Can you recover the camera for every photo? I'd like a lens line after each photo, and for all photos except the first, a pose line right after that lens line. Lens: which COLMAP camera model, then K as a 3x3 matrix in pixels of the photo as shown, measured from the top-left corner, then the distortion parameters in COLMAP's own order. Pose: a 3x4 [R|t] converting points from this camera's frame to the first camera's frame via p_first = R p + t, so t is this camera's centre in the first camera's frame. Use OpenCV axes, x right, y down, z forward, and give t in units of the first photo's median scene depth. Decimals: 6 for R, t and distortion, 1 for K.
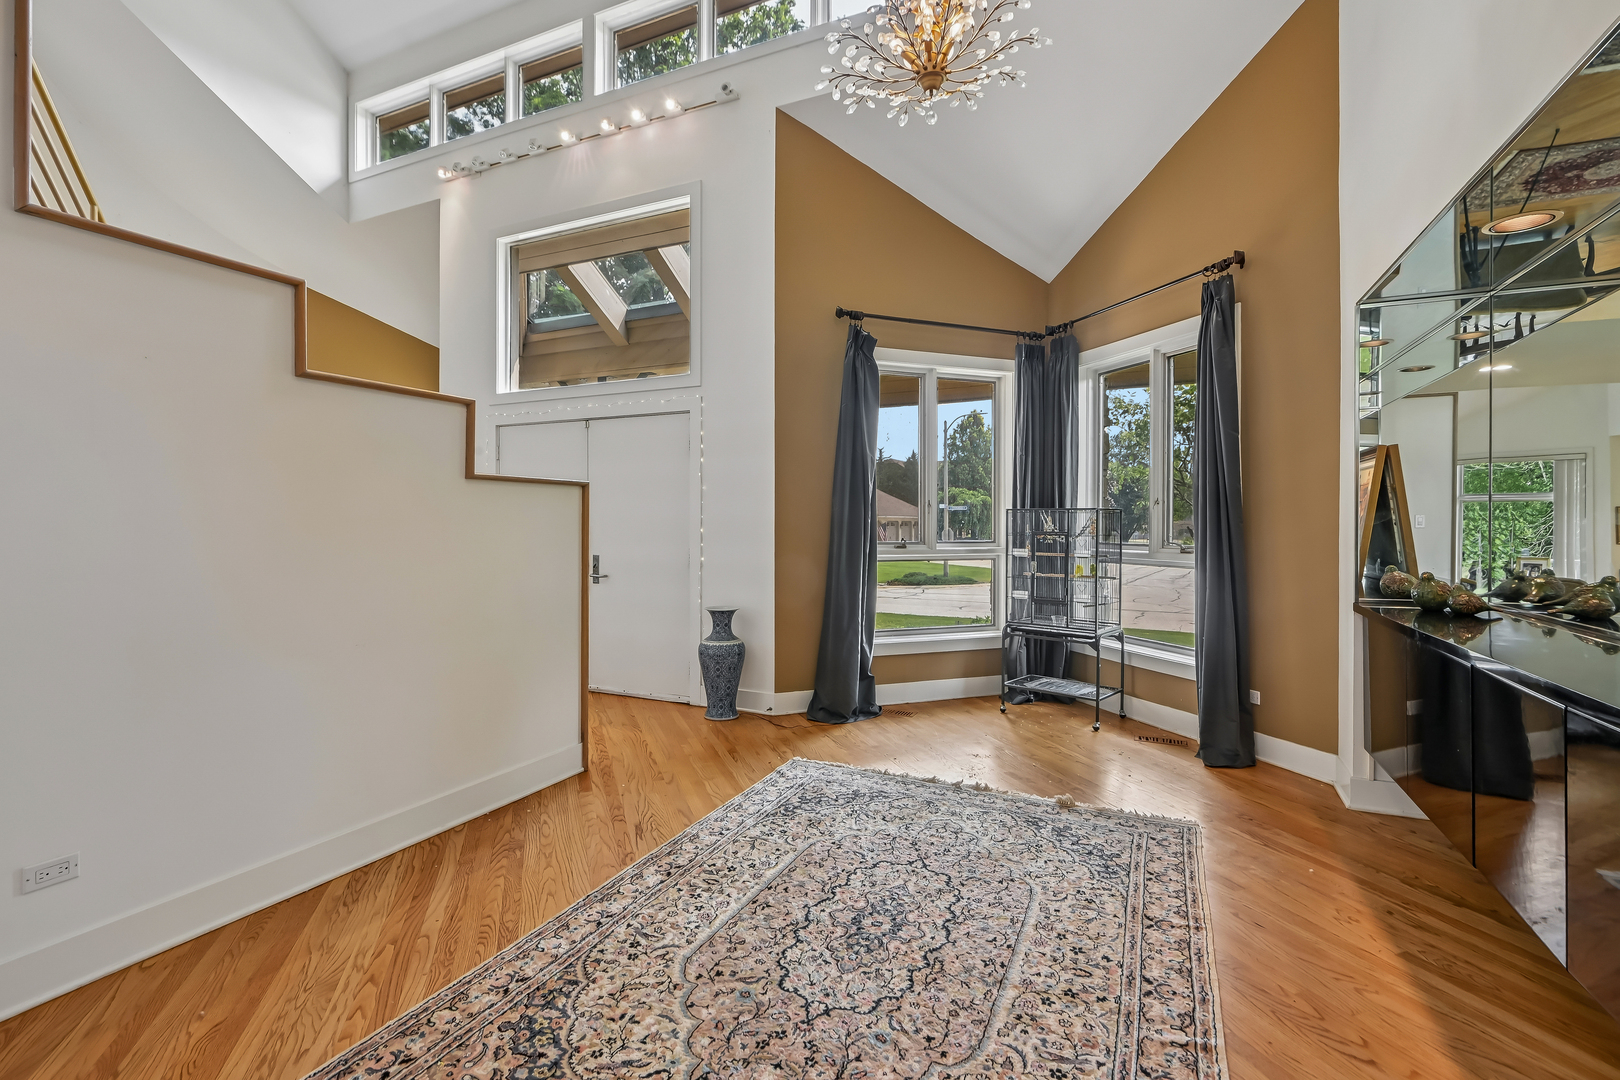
lens RADIAL K [[735.9, 0, 808.8], [0, 735.9, 527.4], [0, 0, 1]] dist [-0.002376, -0.000375]
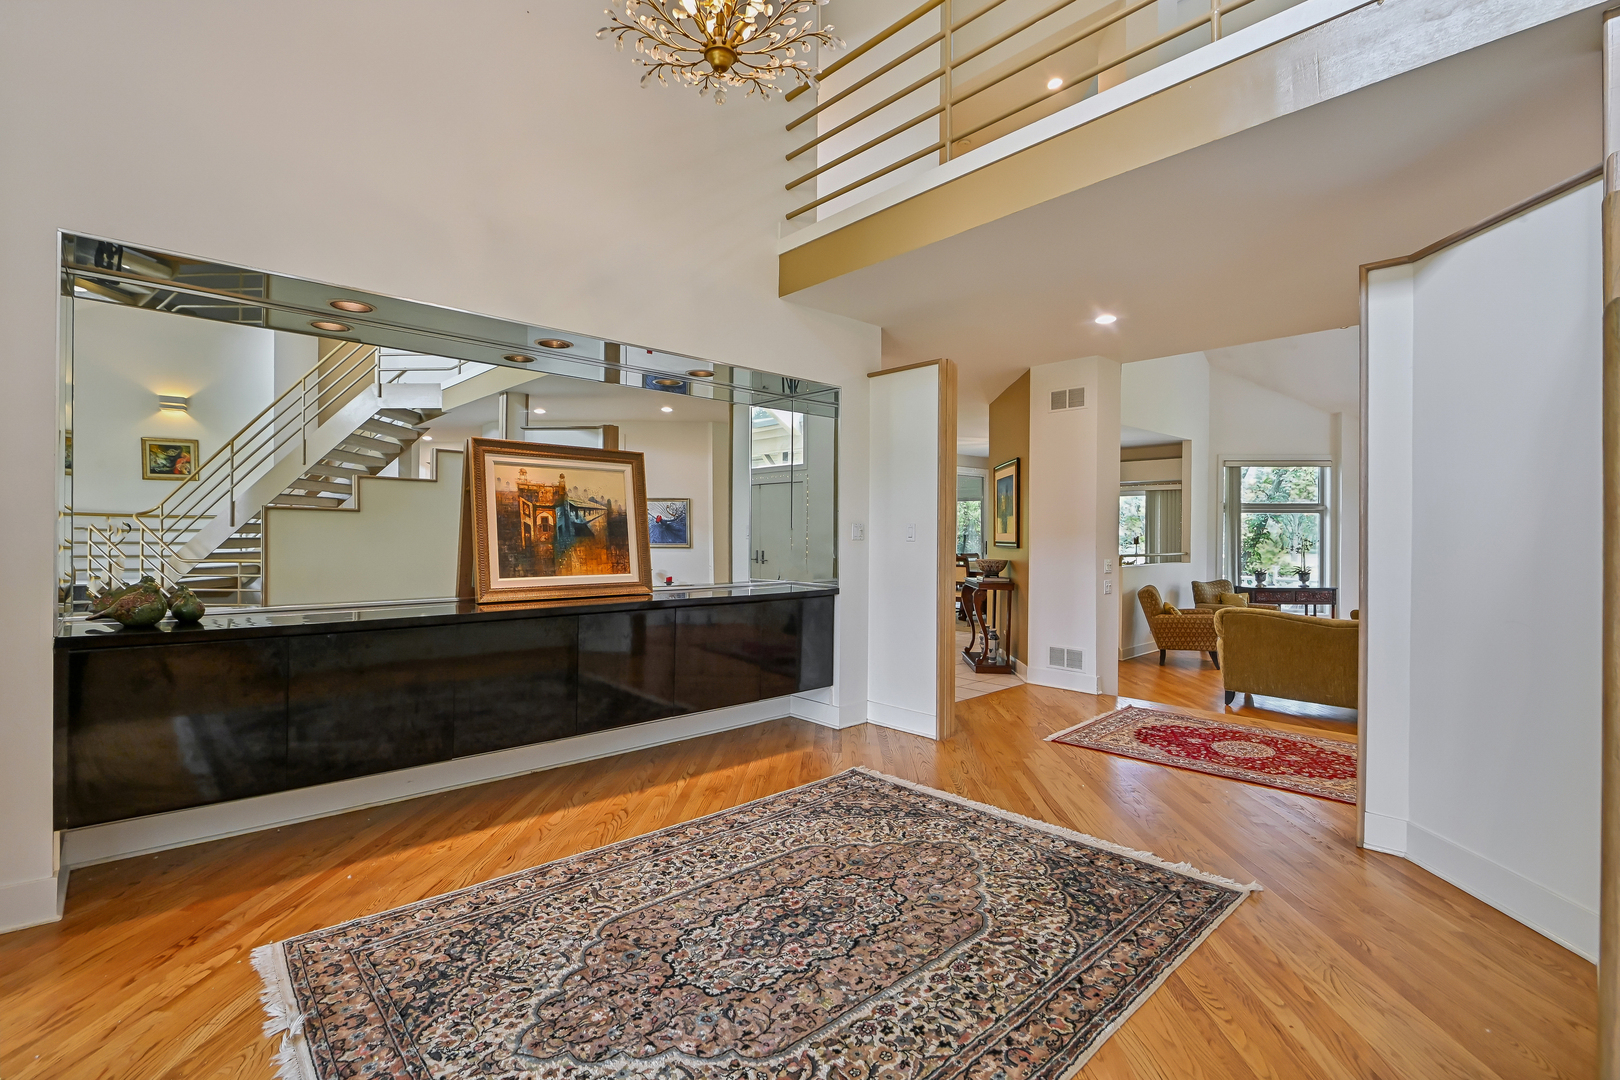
lens RADIAL K [[735.9, 0, 812.3], [0, 735.9, 538.3], [0, 0, 1]] dist [-0.002376, -0.000375]
pose [[-0.928031, -0.011873, 0.372313, -0.297174], [-0.008444, 0.999906, 0.010838, -0.011559], [-0.372407, 0.006914, -0.928044, 1.875675]]
